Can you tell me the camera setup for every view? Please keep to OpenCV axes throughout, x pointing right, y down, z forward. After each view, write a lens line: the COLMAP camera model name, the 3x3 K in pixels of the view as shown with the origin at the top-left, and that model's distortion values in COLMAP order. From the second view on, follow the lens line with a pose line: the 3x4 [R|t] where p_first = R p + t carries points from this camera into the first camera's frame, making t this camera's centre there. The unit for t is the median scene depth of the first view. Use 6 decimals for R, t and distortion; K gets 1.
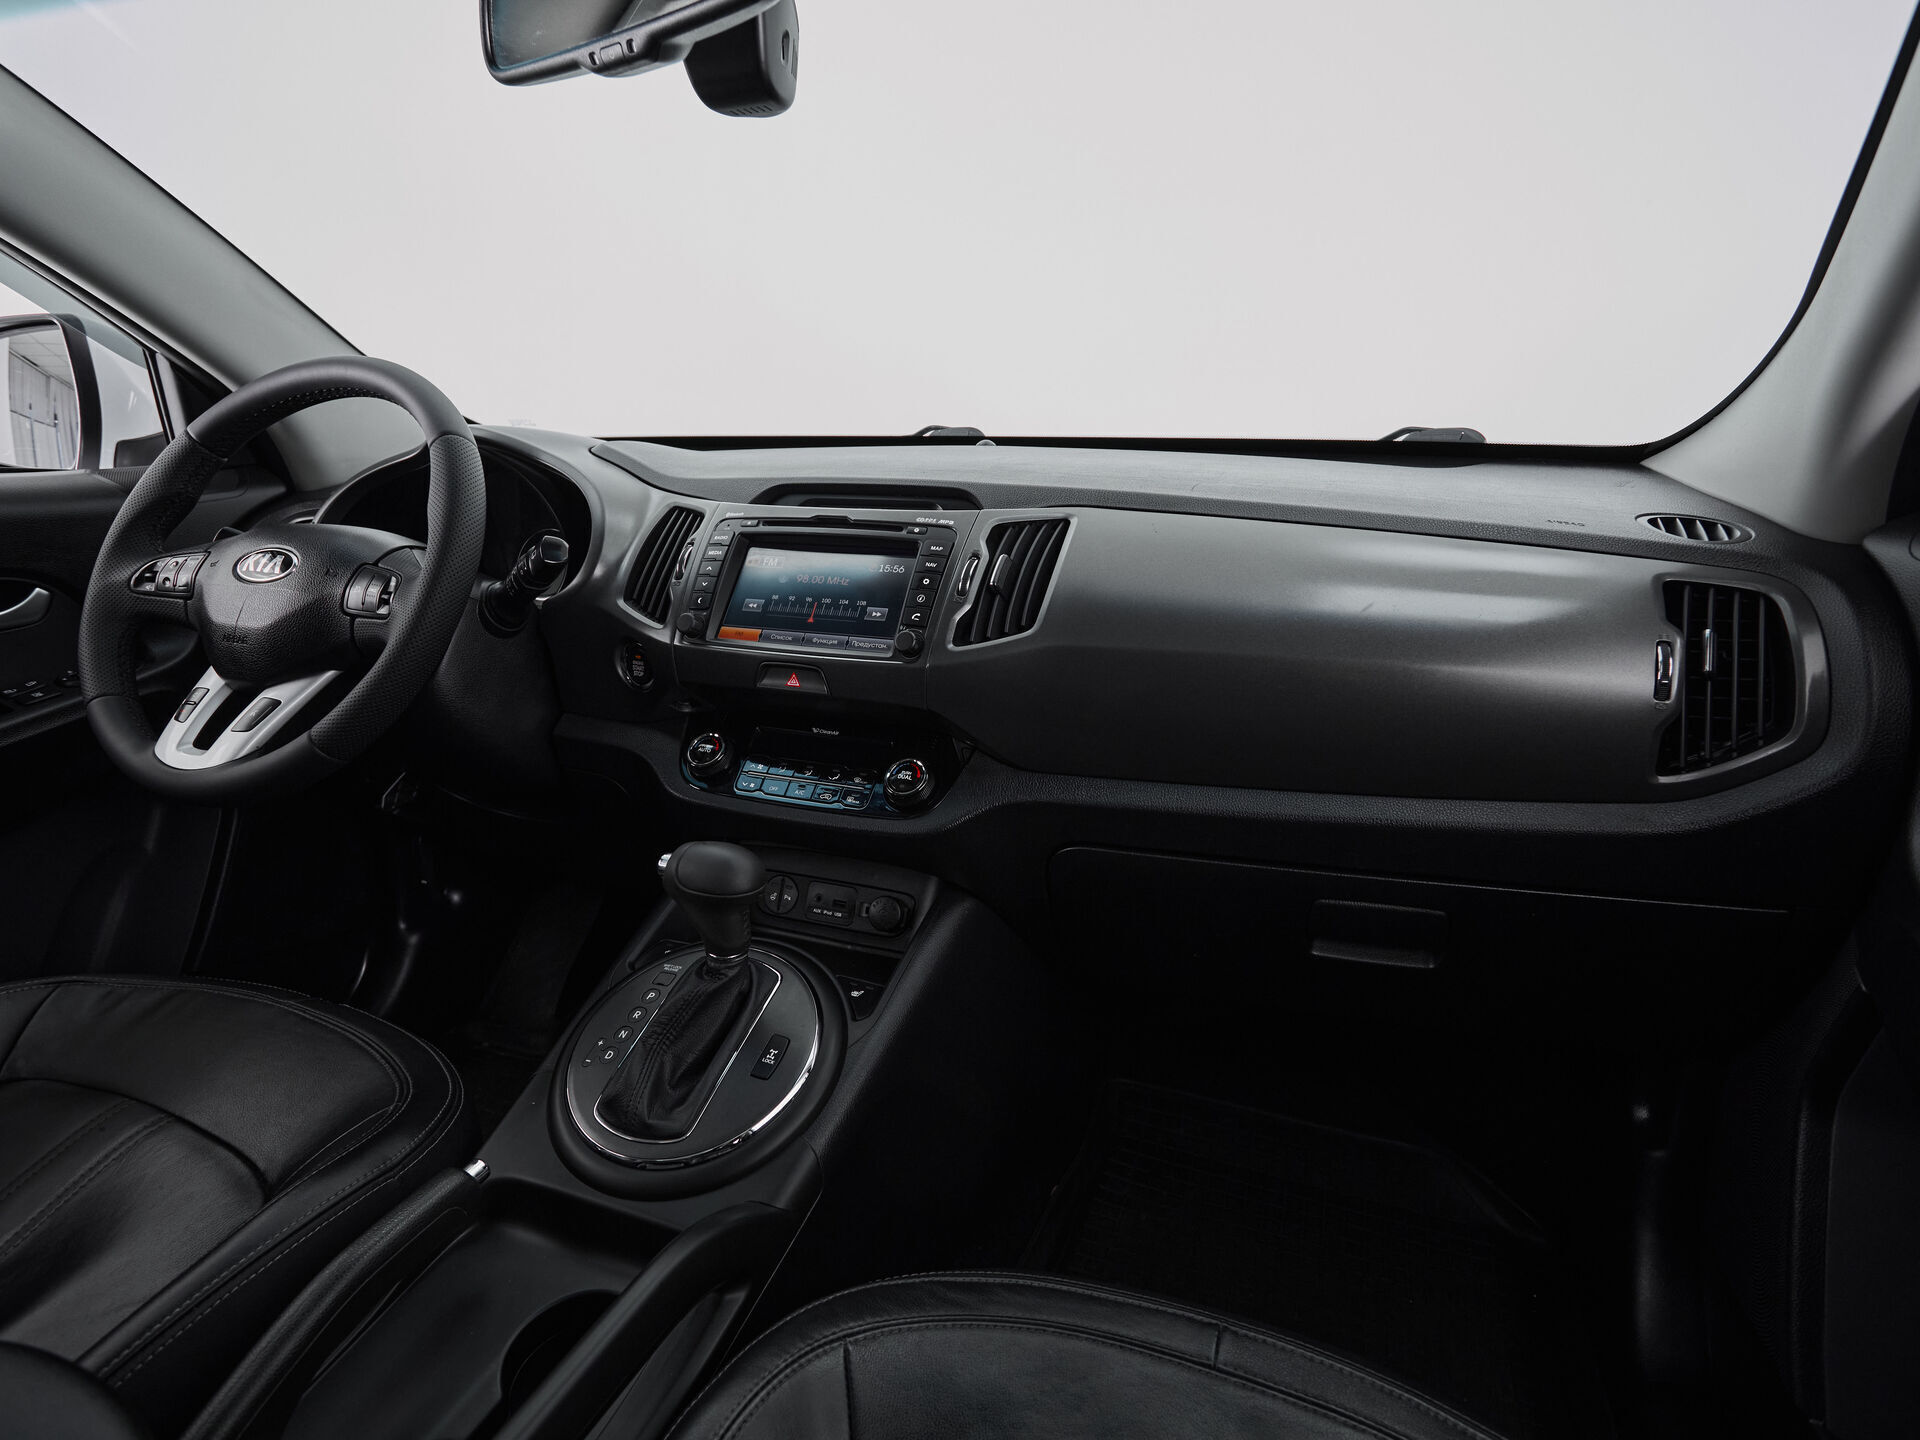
lens RADIAL K [[1008.5, 0, 960.0], [0, 1008.5, 720.0], [0, 0, 1]] dist [-0.004864, -0.001103]
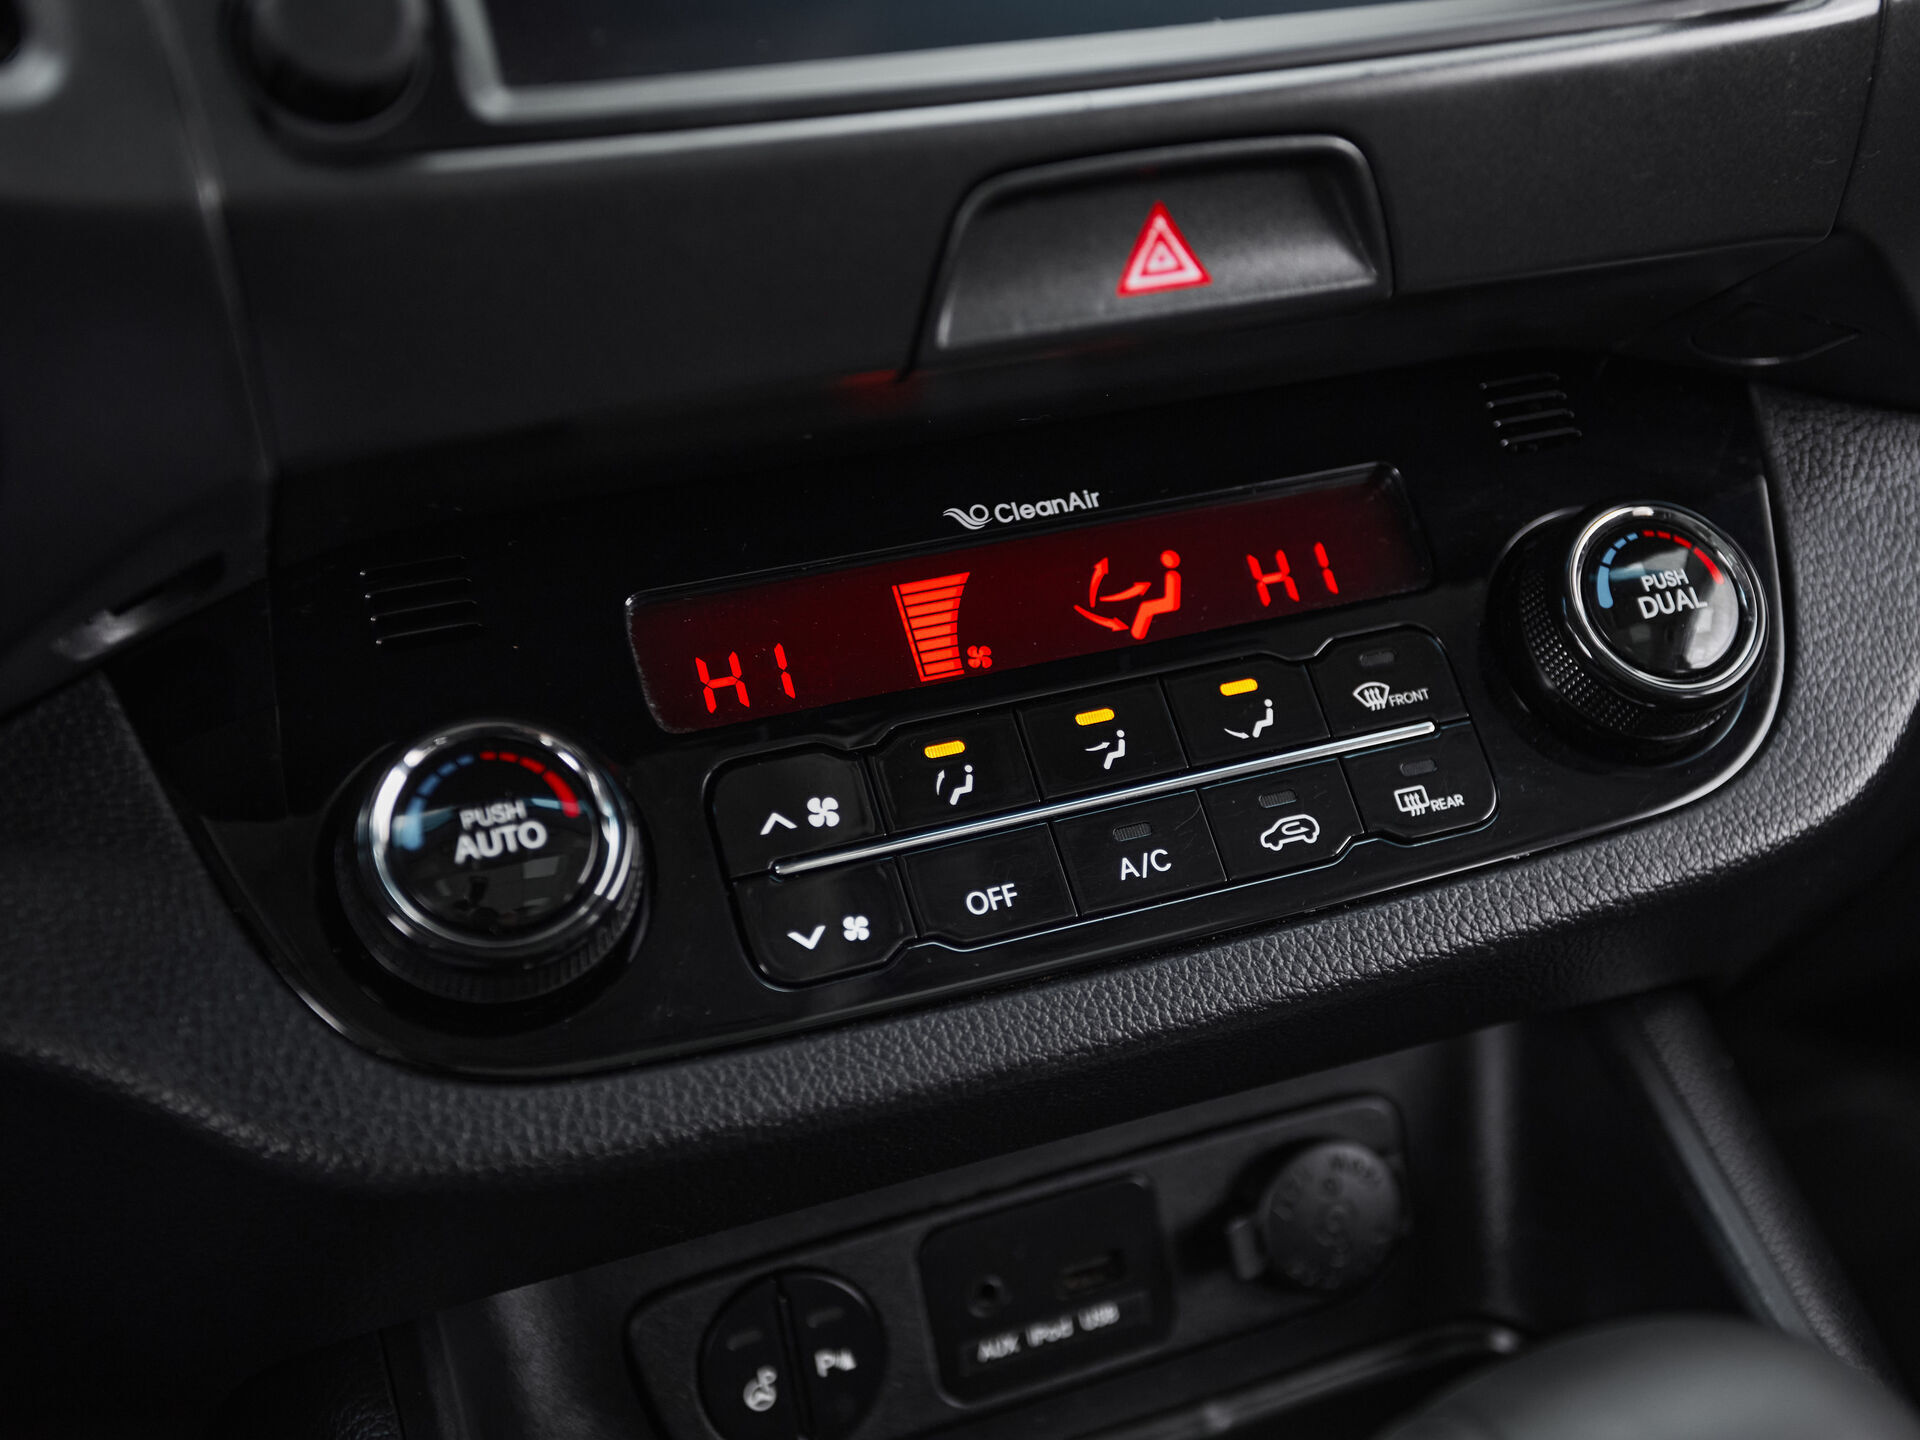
lens RADIAL K [[2364.6, 0, 1059.6], [0, 2364.6, 722.4], [0, 0, 1]] dist [0.018993, 0.001356]
pose [[0.720382, -0.339342, 0.604894, -0.428214], [0.198576, 0.936537, 0.288903, -0.080778], [-0.664543, -0.088004, 0.742050, 0.705169]]
